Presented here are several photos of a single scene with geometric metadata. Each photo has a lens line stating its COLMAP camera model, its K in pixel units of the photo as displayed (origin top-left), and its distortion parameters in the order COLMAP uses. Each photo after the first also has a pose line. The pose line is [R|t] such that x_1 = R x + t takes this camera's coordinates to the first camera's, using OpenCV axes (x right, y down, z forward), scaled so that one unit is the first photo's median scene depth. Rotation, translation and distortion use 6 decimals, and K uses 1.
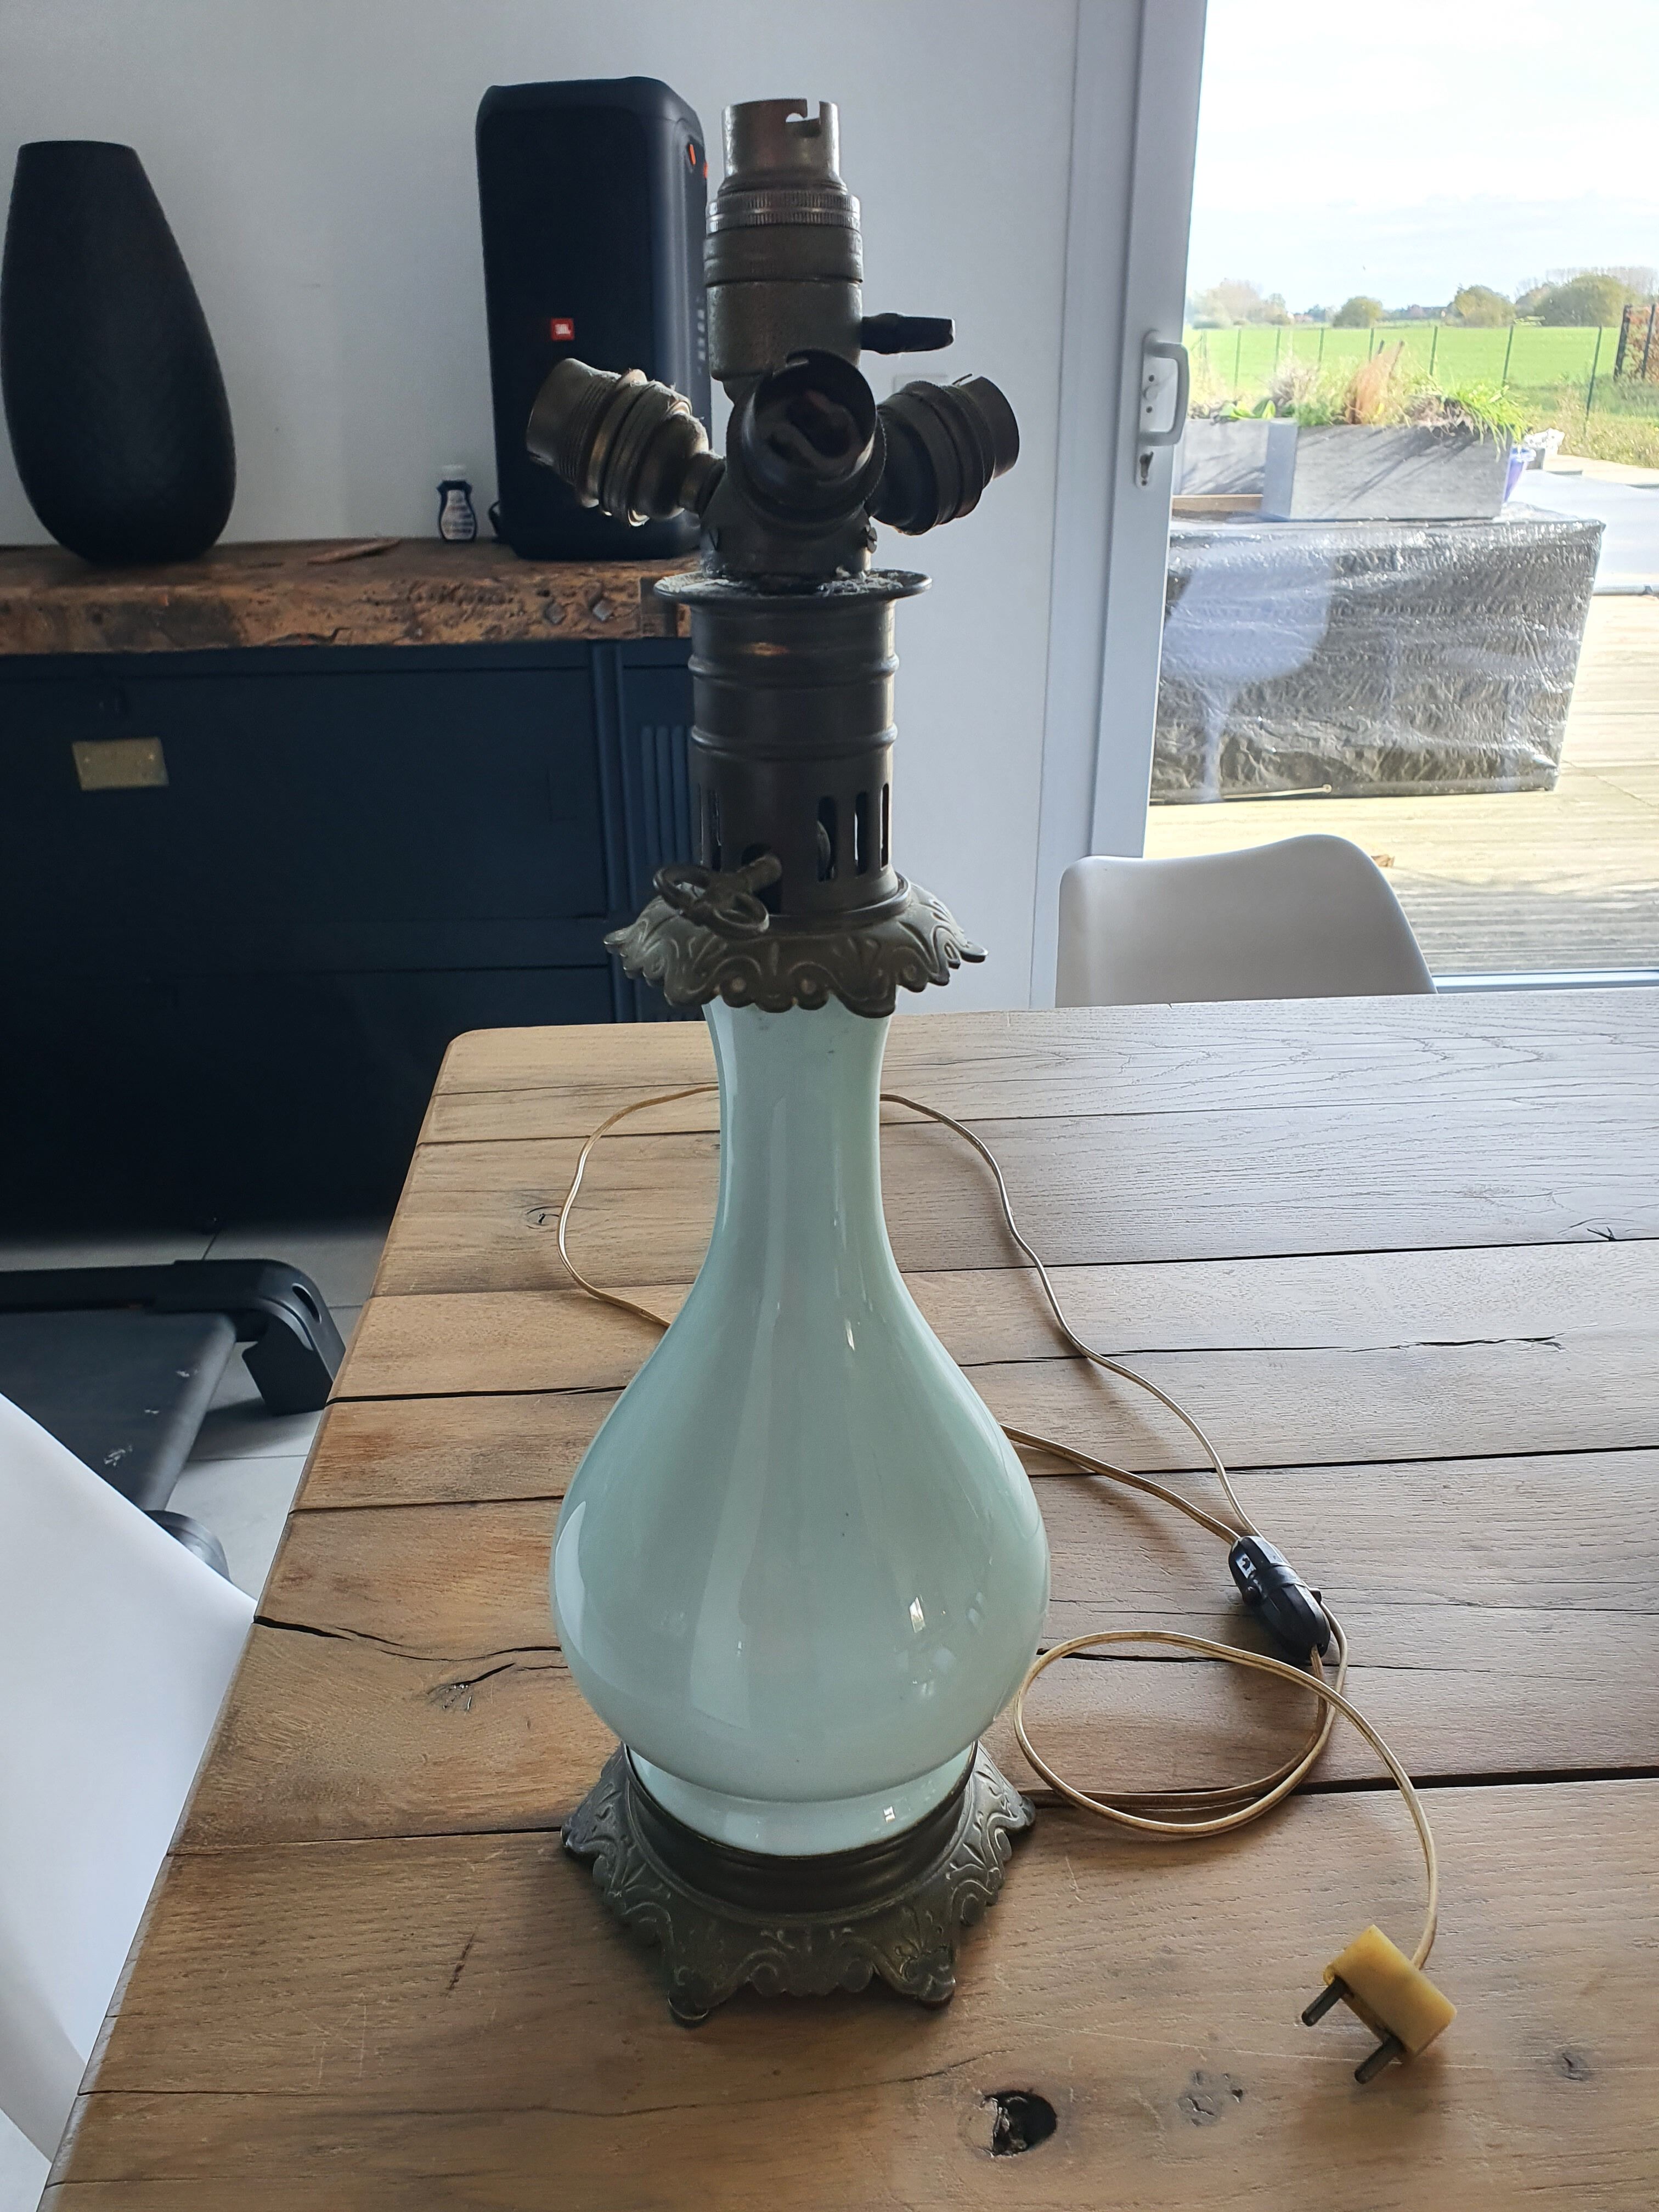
lens RADIAL K [[1668.1, 0, 829.5], [0, 1668.1, 1106.0], [0, 0, 1]] dist [0.053231, 0.001352]
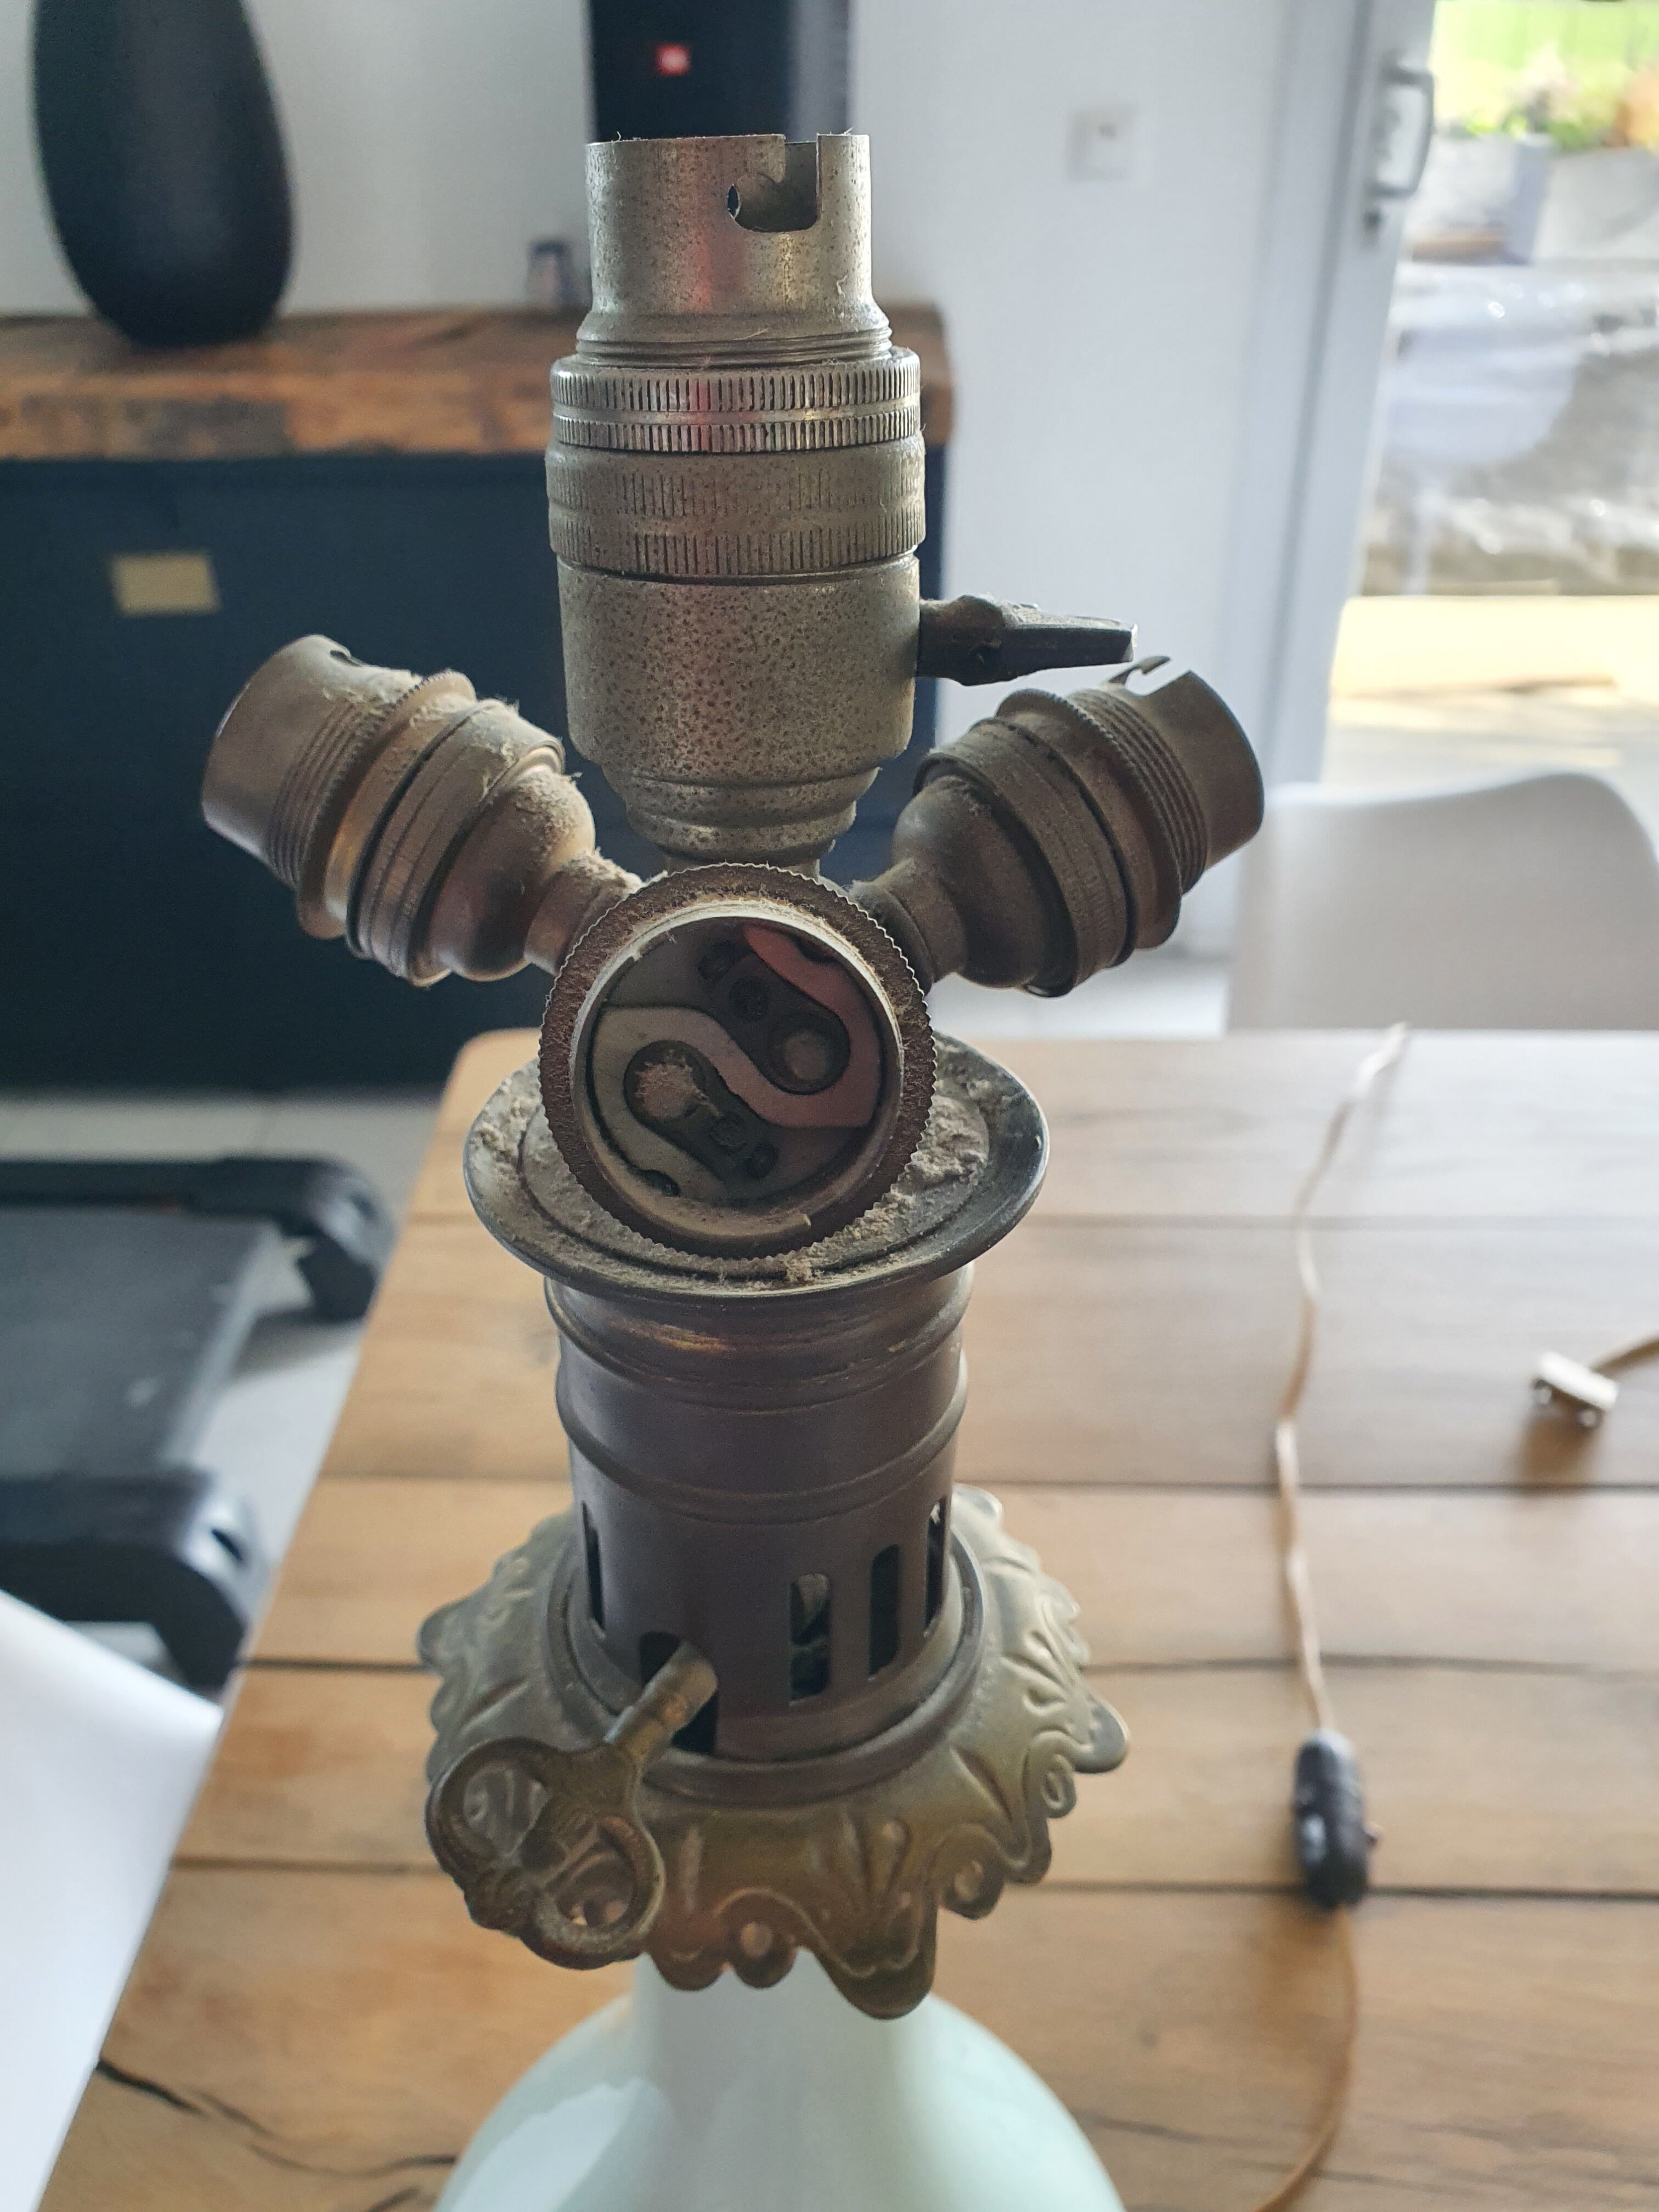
lens RADIAL K [[1743.3, 0, 829.5], [0, 1743.3, 1106.0], [0, 0, 1]] dist [-0.004107, 0.007406]
pose [[0.995916, 0.052162, -0.073687, 0.006352], [-0.041871, 0.989976, 0.134886, -0.072055], [0.079984, -0.131249, 0.988117, 0.096997]]
